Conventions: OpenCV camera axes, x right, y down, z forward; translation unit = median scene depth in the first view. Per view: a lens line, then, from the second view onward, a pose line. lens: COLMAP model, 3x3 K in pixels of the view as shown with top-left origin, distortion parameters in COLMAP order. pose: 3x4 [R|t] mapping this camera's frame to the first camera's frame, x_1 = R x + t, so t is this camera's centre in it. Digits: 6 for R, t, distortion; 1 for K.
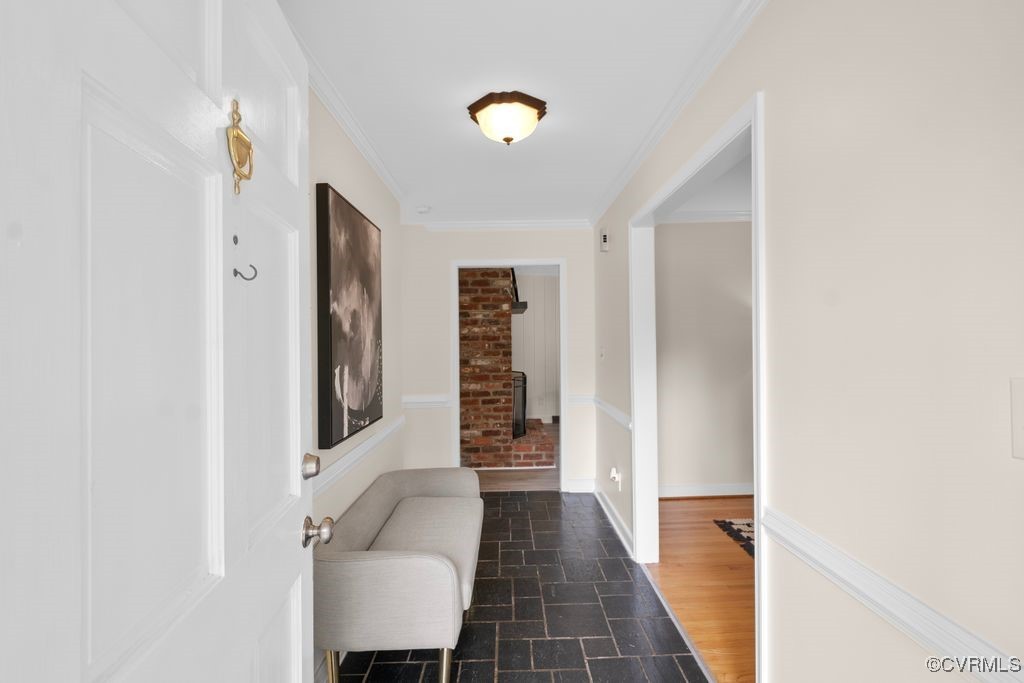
lens RADIAL K [[519.9, 0, 512.0], [0, 519.9, 341.5], [0, 0, 1]] dist [-0.024441, -0.001051]
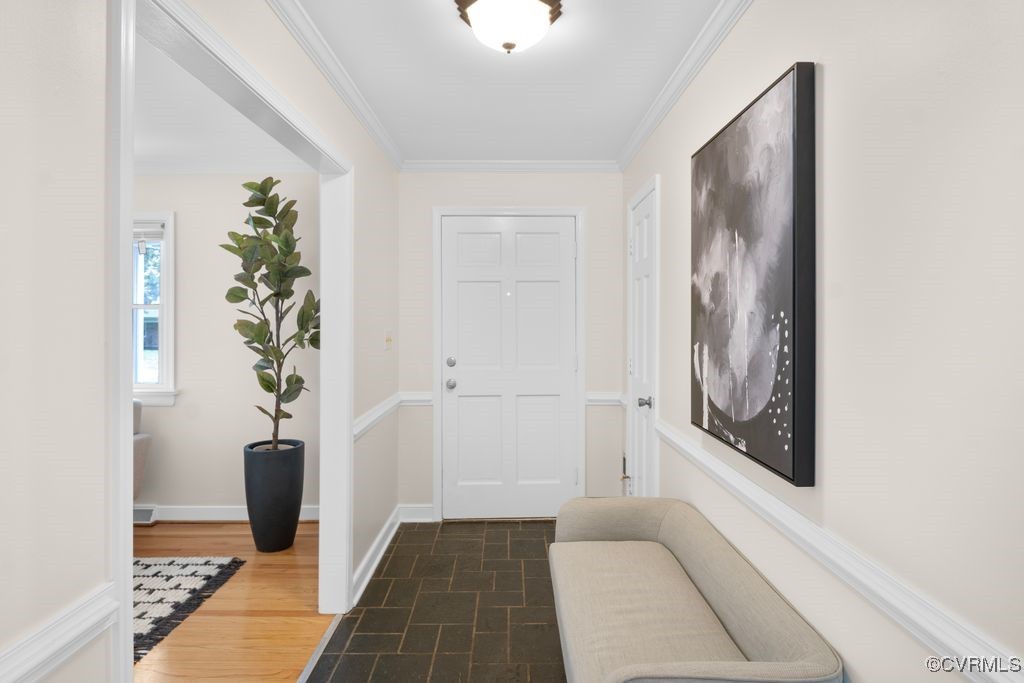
lens RADIAL K [[519.9, 0, 512.0], [0, 519.9, 341.5], [0, 0, 1]] dist [-0.024441, -0.001051]
pose [[-0.999872, 0.011809, 0.010795, -0.014982], [0.012289, 0.998887, 0.045534, -0.000309], [-0.010245, 0.045661, -0.998904, 1.759824]]
